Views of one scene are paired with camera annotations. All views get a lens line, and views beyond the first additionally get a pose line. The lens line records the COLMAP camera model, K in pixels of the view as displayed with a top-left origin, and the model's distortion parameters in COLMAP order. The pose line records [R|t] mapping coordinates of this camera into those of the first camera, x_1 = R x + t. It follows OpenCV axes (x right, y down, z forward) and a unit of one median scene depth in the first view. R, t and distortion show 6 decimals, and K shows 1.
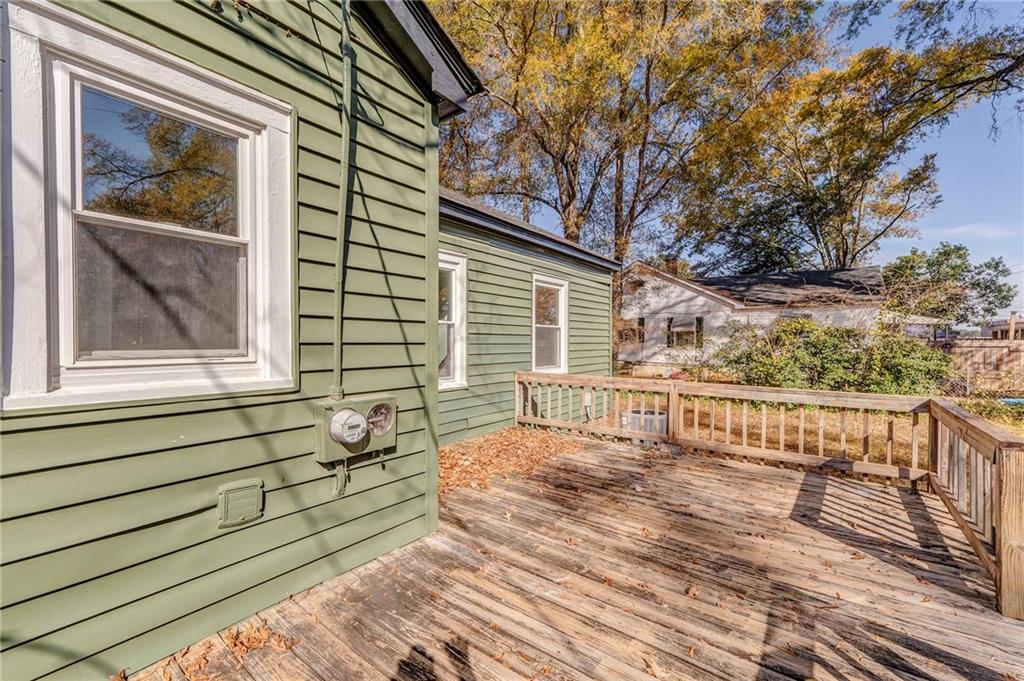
lens RADIAL K [[433.0, 0, 512.0], [0, 433.0, 340.5], [0, 0, 1]] dist [0.020385, -0.000116]
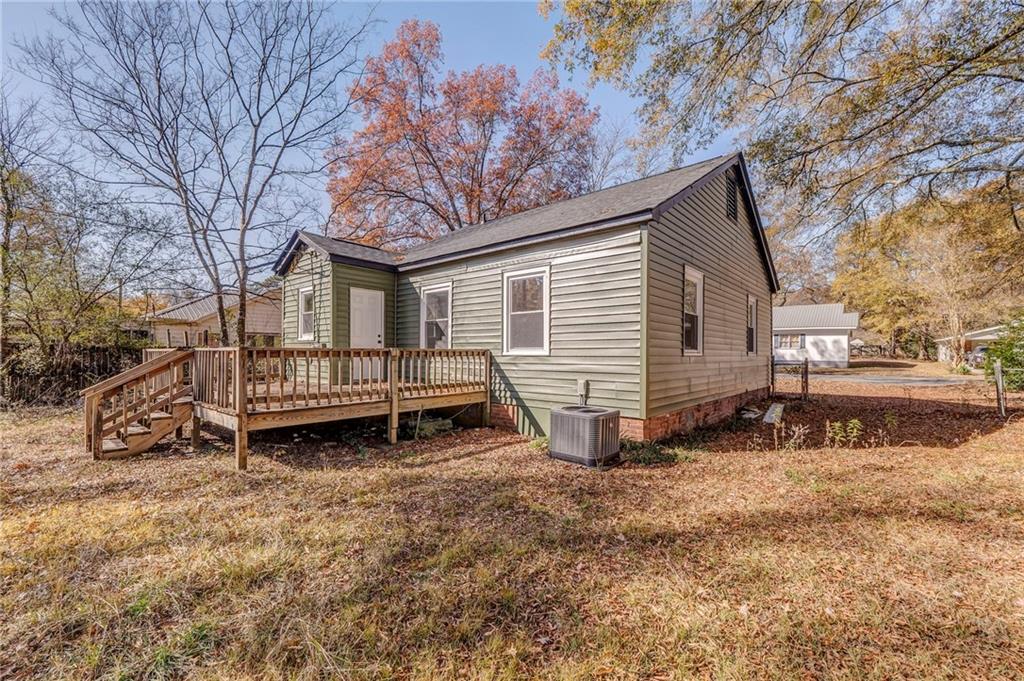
lens RADIAL K [[453.6, 0, 512.0], [0, 453.6, 340.5], [0, 0, 1]] dist [0.001137, -0.000125]
pose [[-0.087228, -0.030298, -0.995728, 3.444875], [-0.002014, 0.999541, -0.030238, 0.206439], [0.996186, -0.000632, -0.087249, 2.877307]]
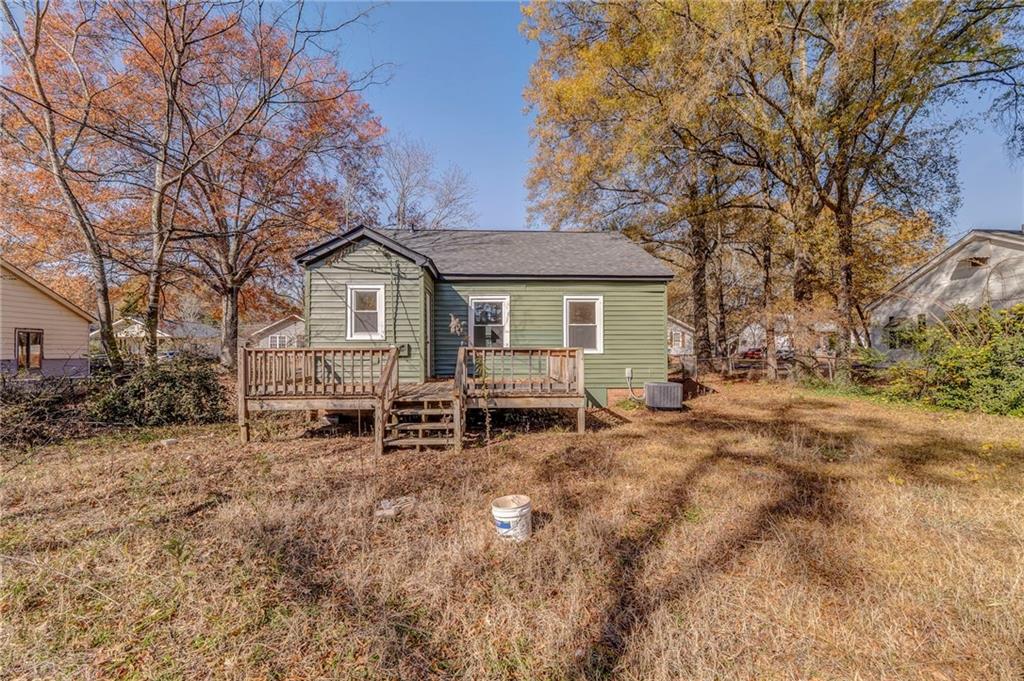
lens RADIAL K [[433.1, 0, 504.9], [0, 433.1, 346.1], [0, 0, 1]] dist [0.000894, -0.000469]
pose [[0.631166, -0.014123, -0.775519, 3.239817], [0.002765, 0.999869, -0.015958, 0.205215], [0.775643, 0.007928, 0.631122, -0.804768]]
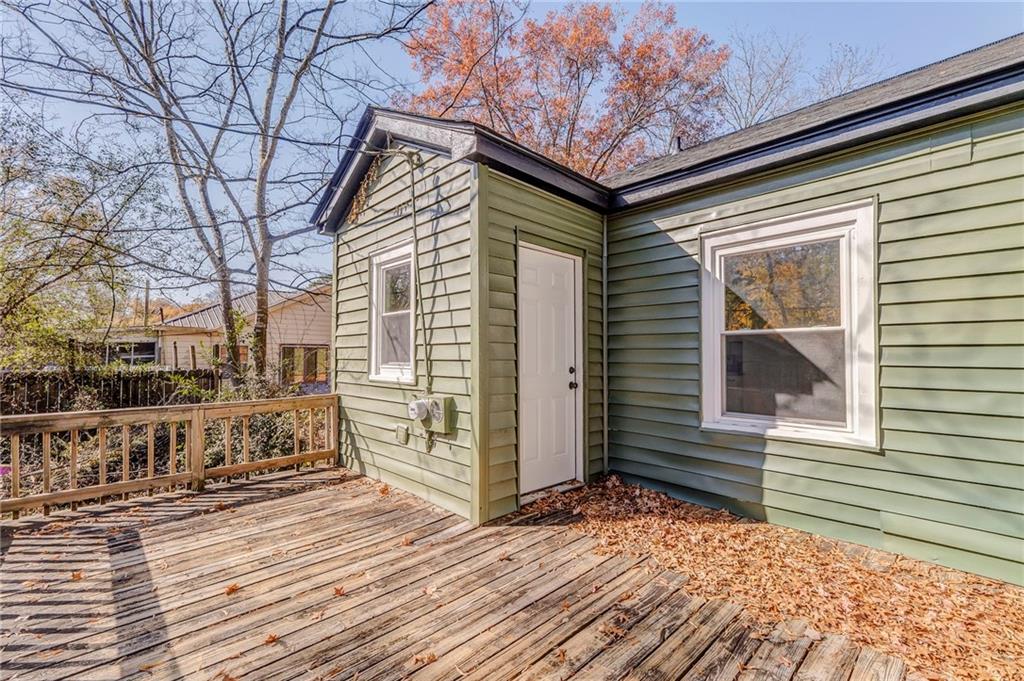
lens RADIAL K [[433.1, 0, 504.9], [0, 433.1, 346.1], [0, 0, 1]] dist [0.000894, -0.000469]
pose [[-0.162381, -0.028678, -0.986311, 1.009411], [-0.002839, 0.999587, -0.028597, -0.000246], [0.986724, -0.001844, -0.162396, 1.321206]]
